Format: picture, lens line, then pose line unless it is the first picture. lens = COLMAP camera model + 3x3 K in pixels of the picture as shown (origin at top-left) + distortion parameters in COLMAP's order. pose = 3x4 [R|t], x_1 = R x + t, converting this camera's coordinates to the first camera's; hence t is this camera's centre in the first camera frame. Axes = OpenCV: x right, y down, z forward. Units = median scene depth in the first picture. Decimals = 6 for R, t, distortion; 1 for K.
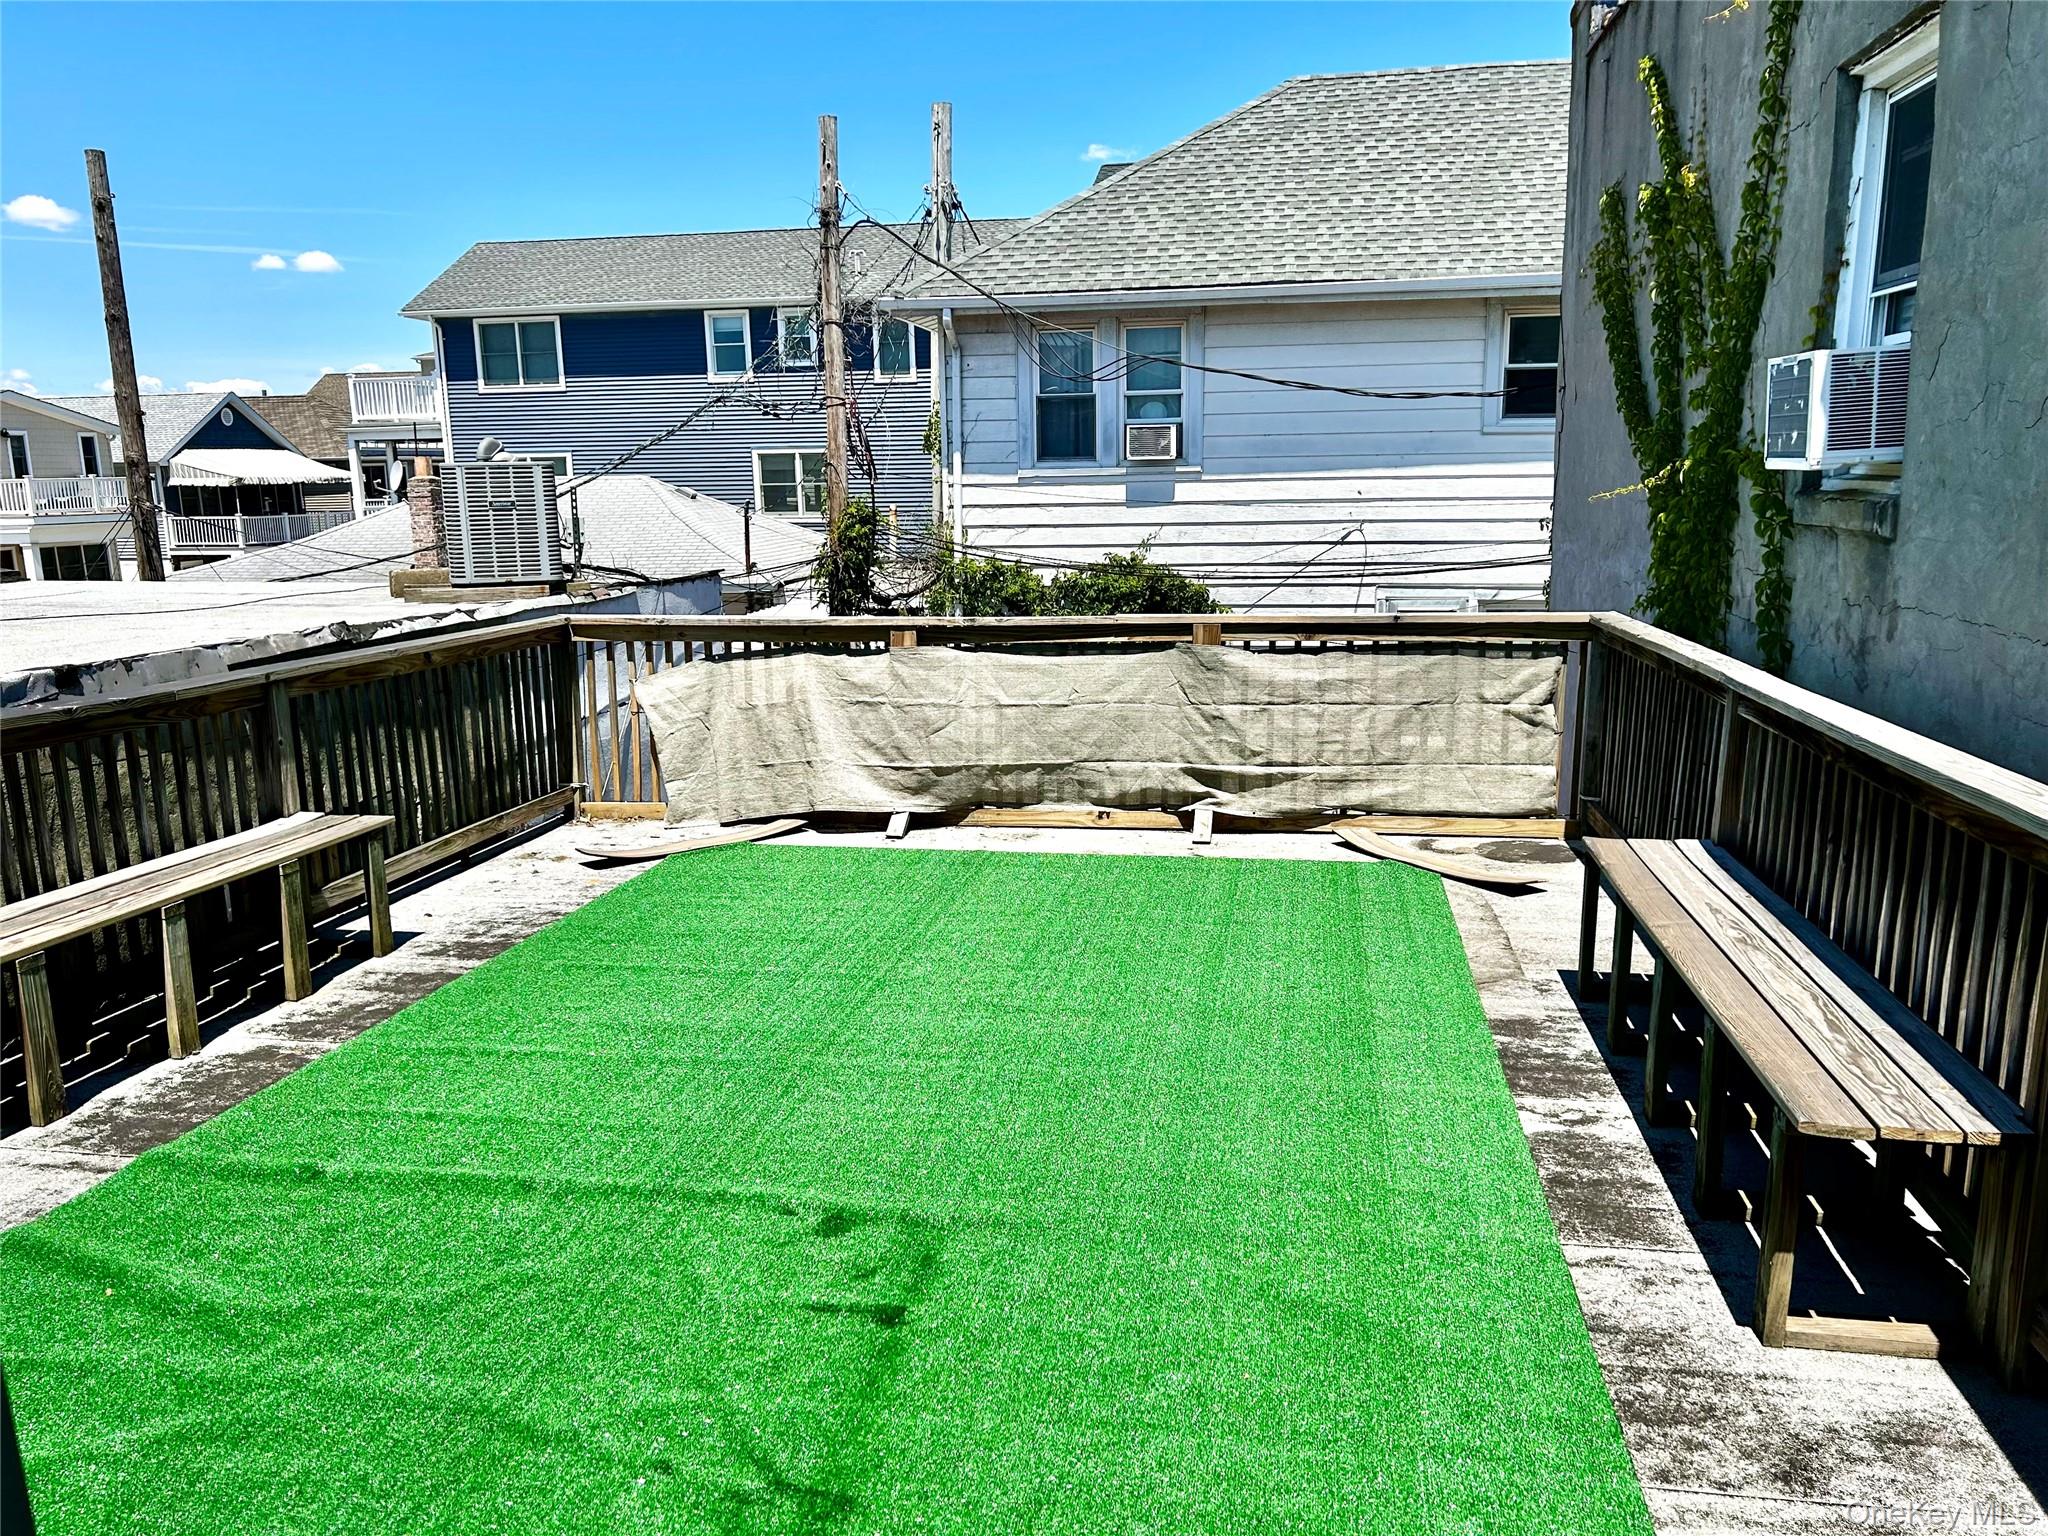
lens RADIAL K [[1540.7, 0, 1013.8], [0, 1540.7, 777.5], [0, 0, 1]] dist [0.058485, -0.062721]
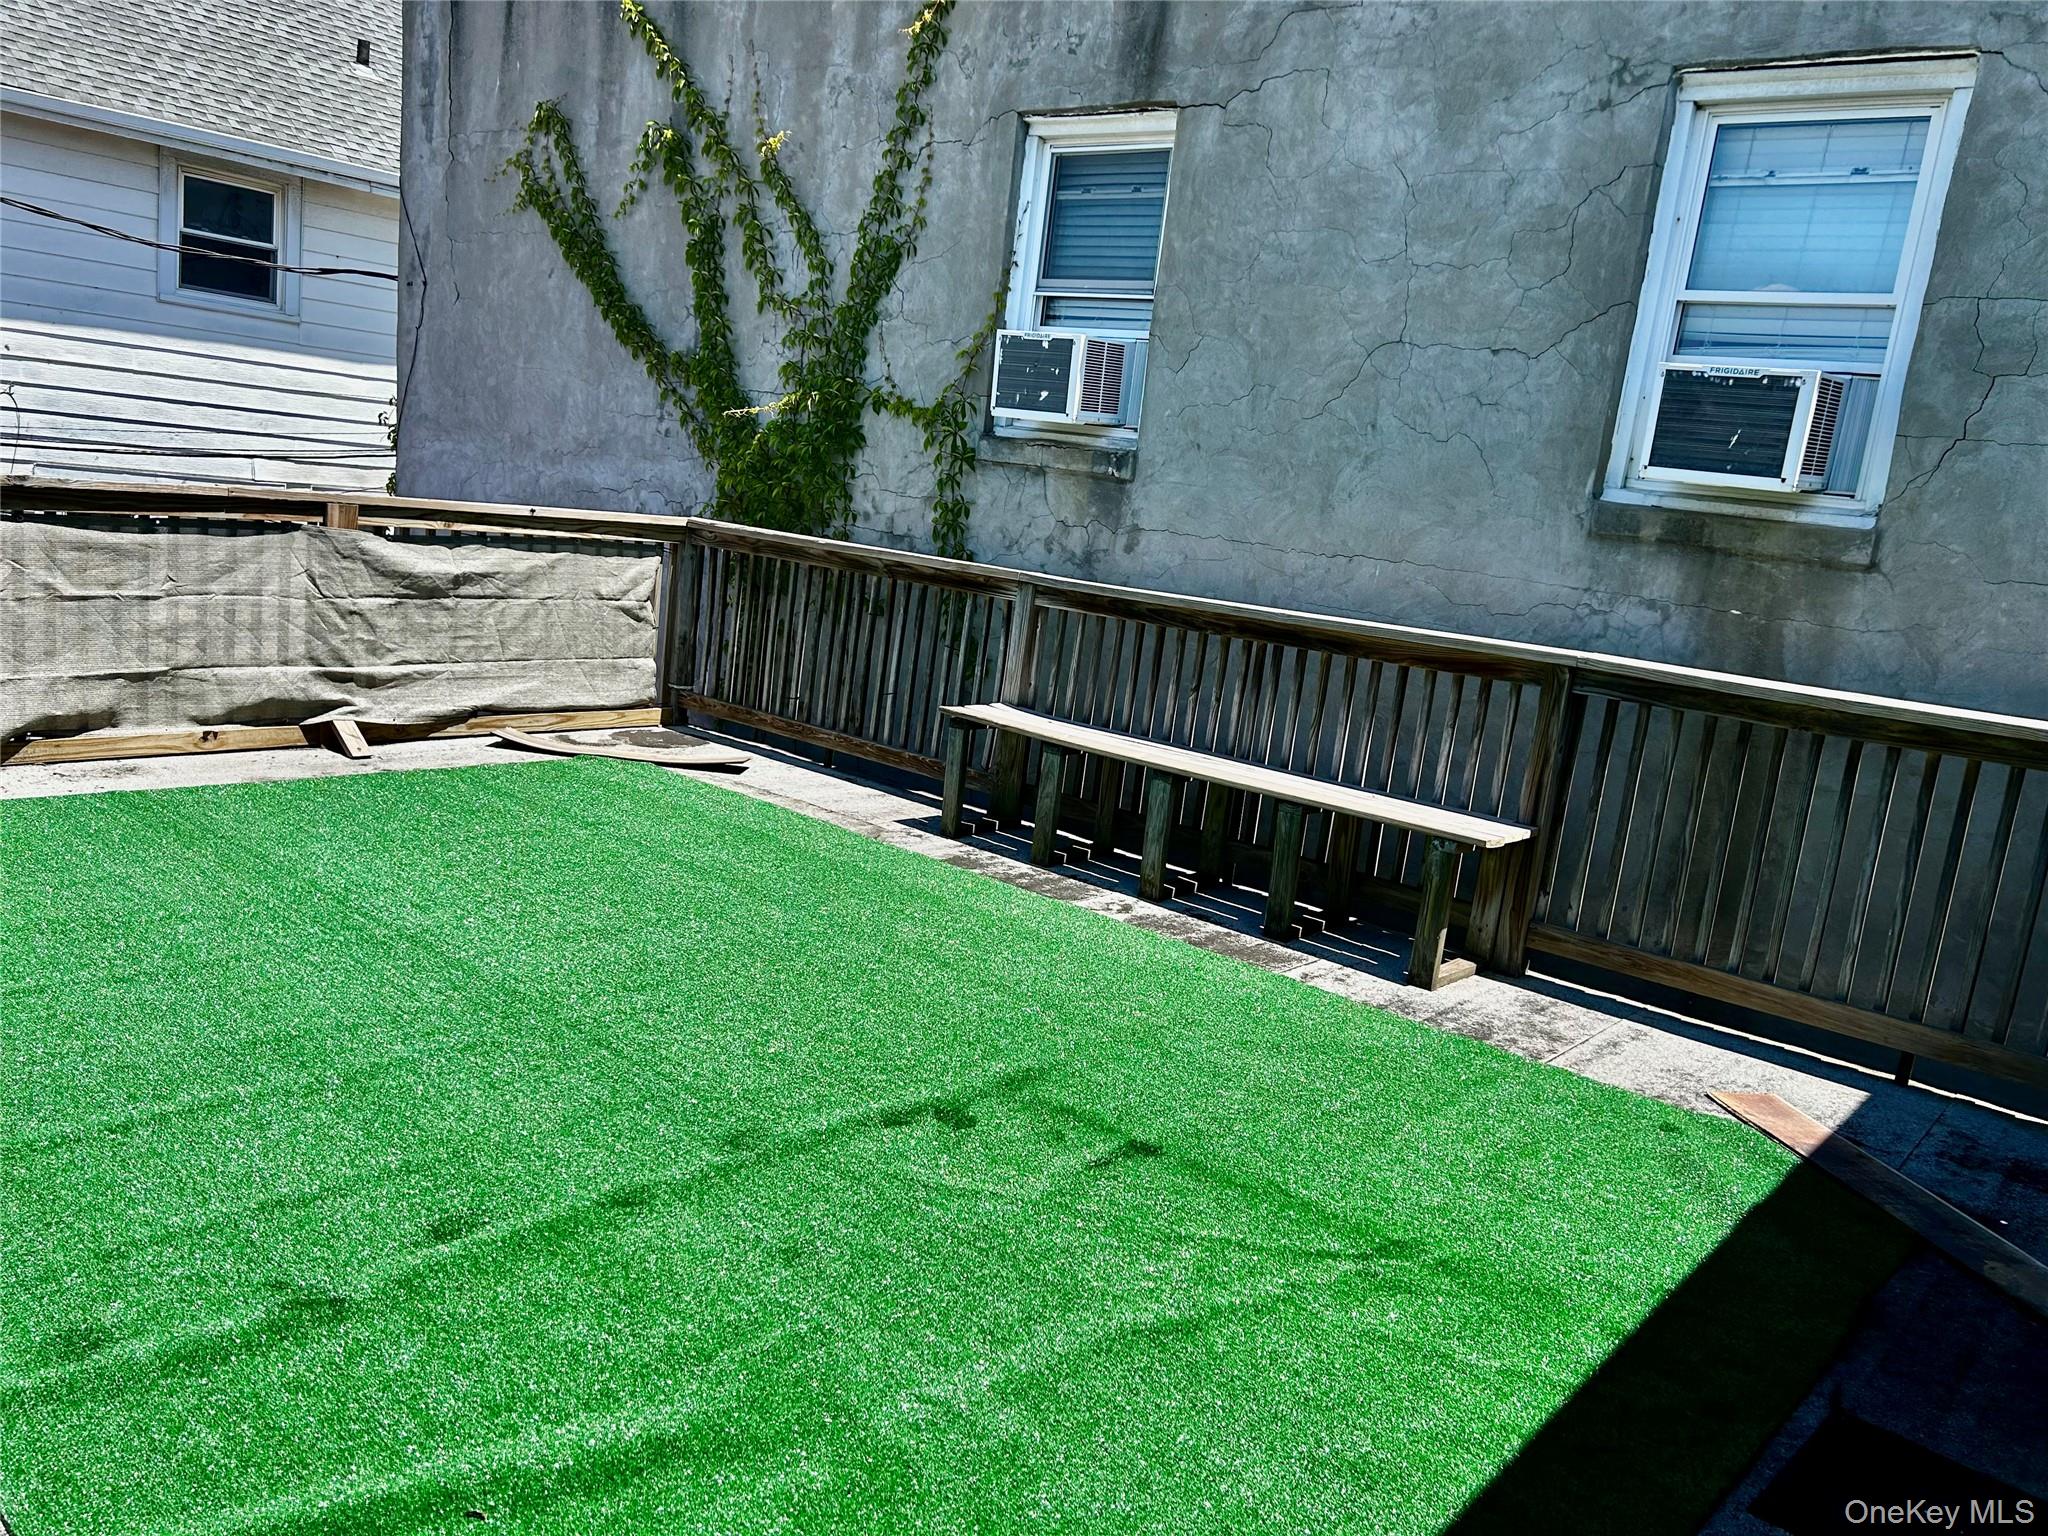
lens RADIAL K [[1540.7, 0, 1004.5], [0, 1540.7, 774.6], [0, 0, 1]] dist [0.058485, -0.062721]
pose [[0.510105, -0.090933, 0.855292, -0.447534], [0.044356, 0.995854, 0.079423, -0.001240], [-0.858968, -0.002576, 0.512023, 0.231651]]
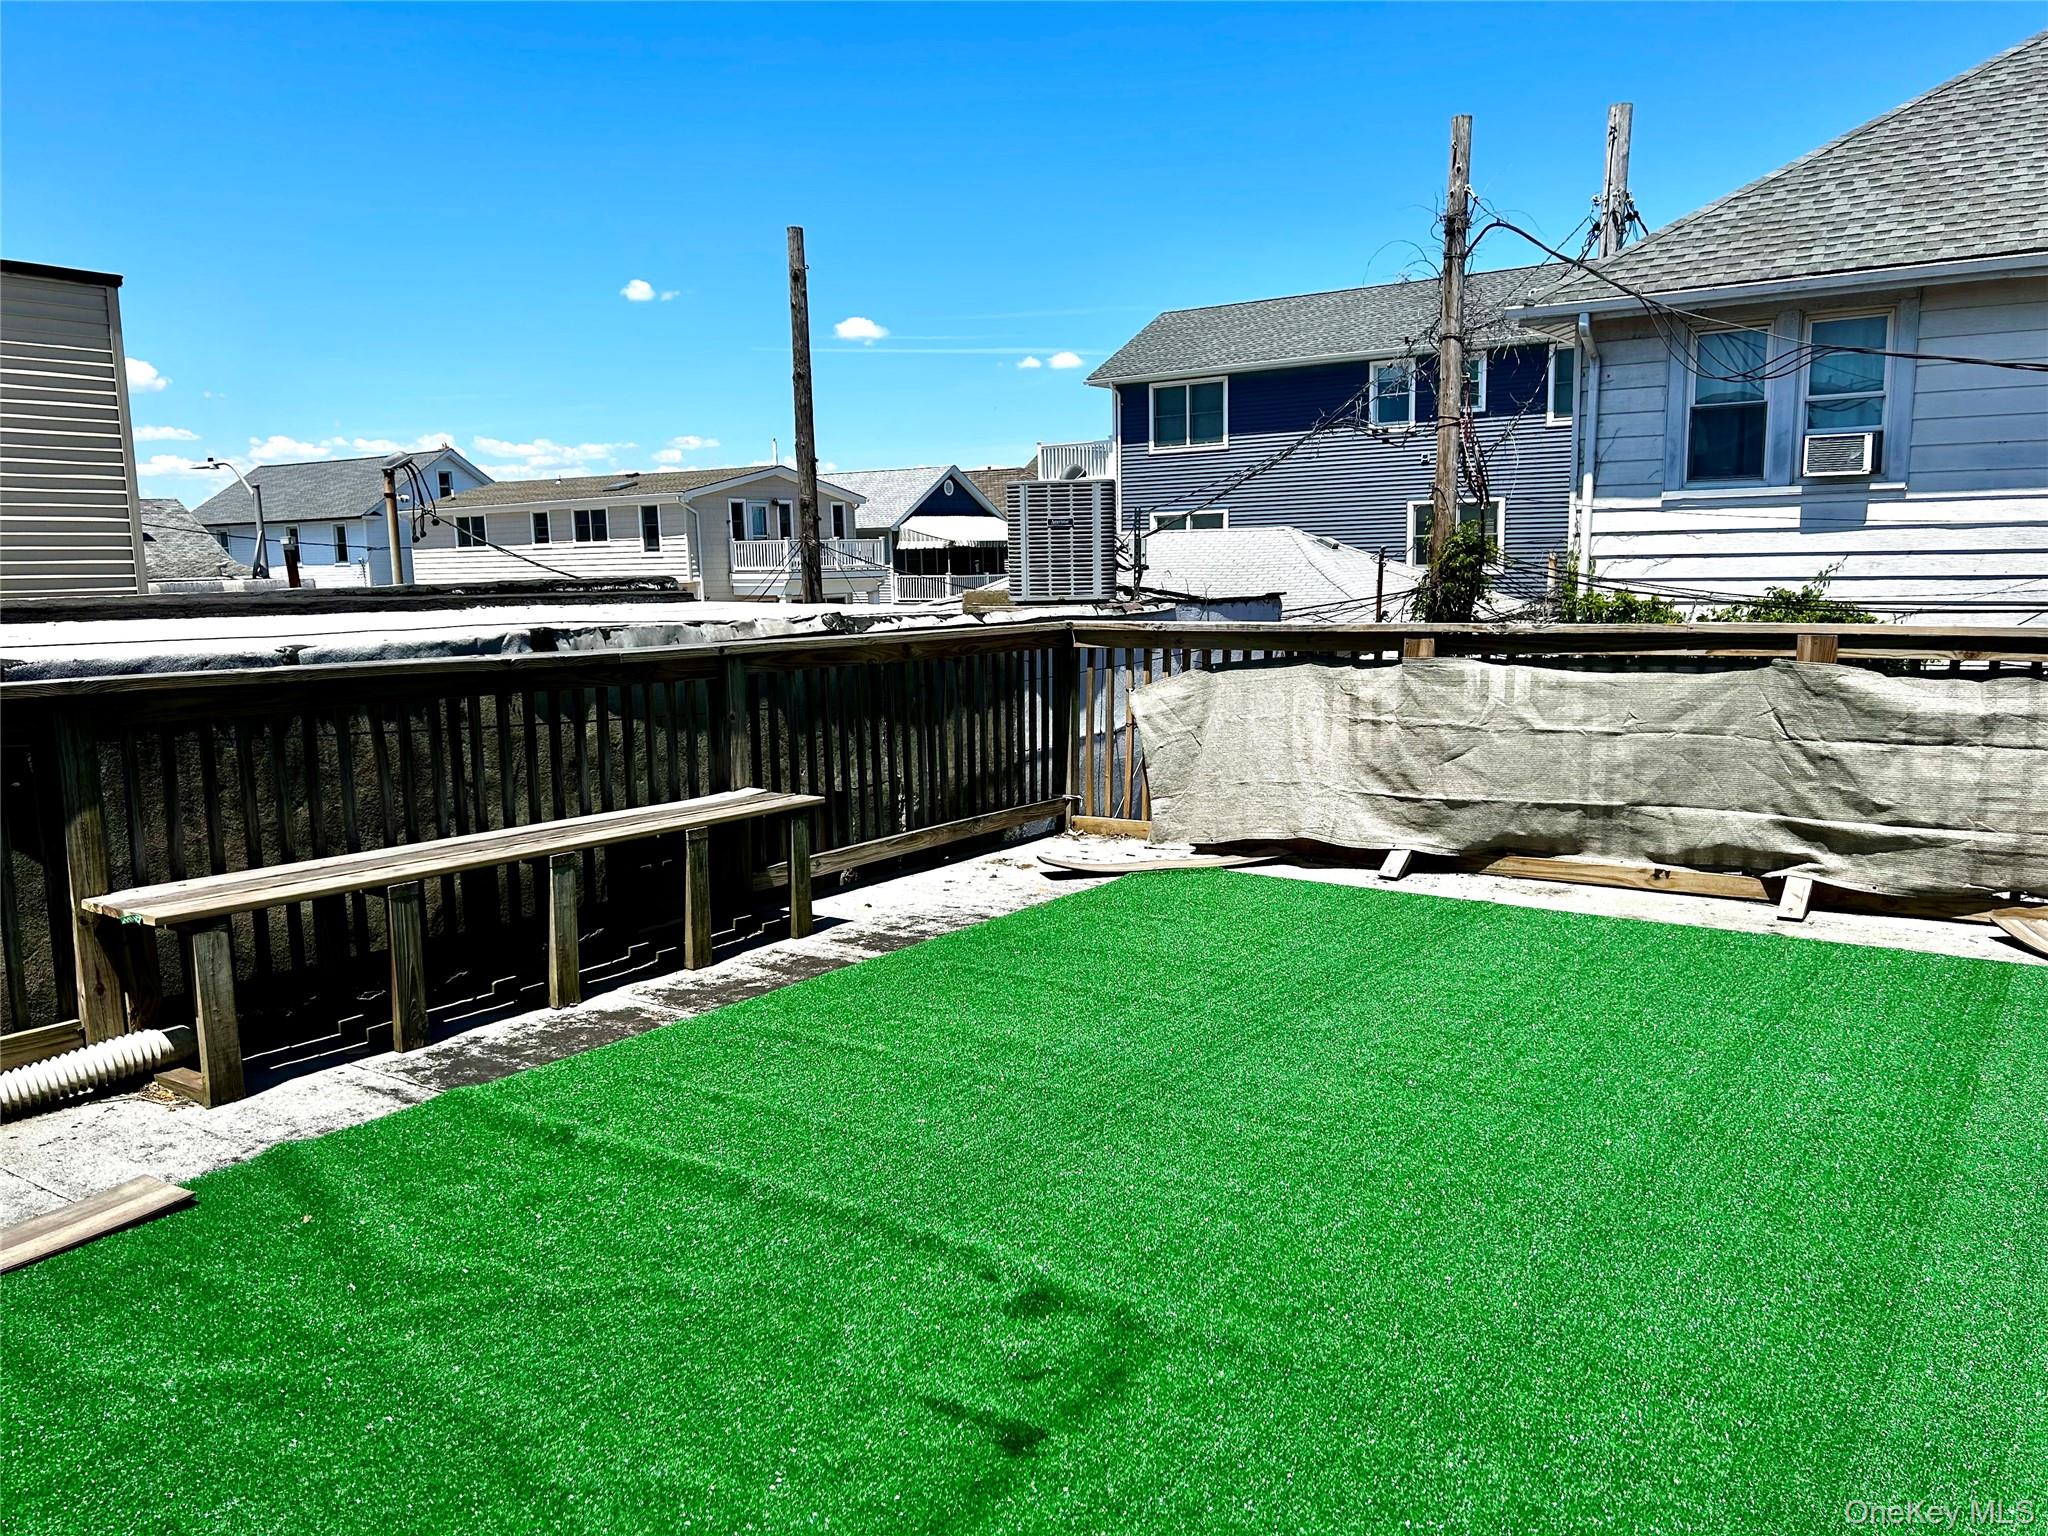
lens RADIAL K [[1540.7, 0, 1014.7], [0, 1540.7, 769.2], [0, 0, 1]] dist [0.058485, -0.062721]
pose [[0.907201, 0.058009, -0.416679, 0.089789], [-0.078618, 0.996376, -0.032456, 0.023516], [0.413286, 0.062203, 0.908474, 0.134556]]
